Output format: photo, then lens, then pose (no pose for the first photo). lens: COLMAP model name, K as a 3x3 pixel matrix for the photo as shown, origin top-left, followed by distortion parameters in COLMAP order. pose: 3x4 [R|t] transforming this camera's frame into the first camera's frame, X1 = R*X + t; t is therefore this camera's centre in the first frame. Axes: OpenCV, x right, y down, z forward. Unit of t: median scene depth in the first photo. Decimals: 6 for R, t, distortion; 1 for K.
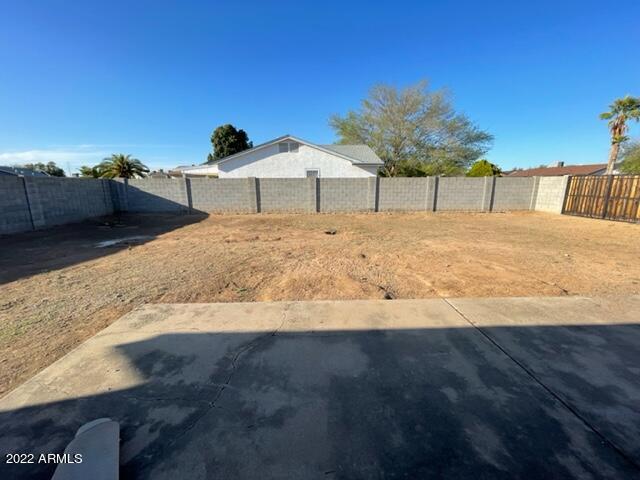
lens RADIAL K [[261.0, 0, 321.0], [0, 261.0, 238.0], [0, 0, 1]] dist [0.007329, -0.000537]
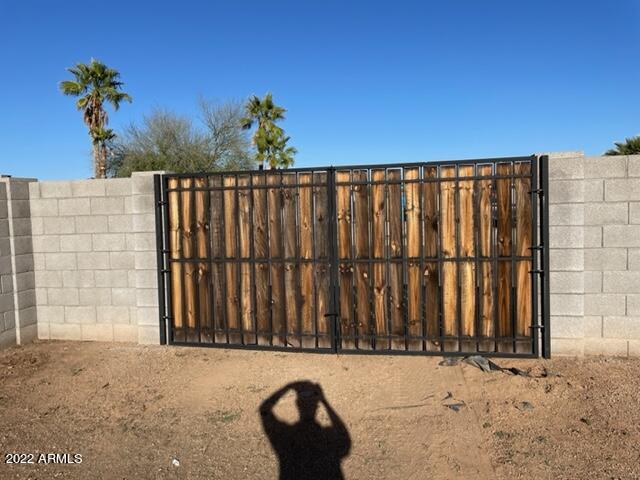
lens RADIAL K [[484.5, 0, 327.0], [0, 484.5, 229.8], [0, 0, 1]] dist [0.085270, -0.102346]
pose [[0.252116, -0.050014, 0.966404, 0.513893], [0.225469, 0.974214, -0.008403, -0.138584], [-0.941064, 0.220013, 0.256892, 0.684491]]
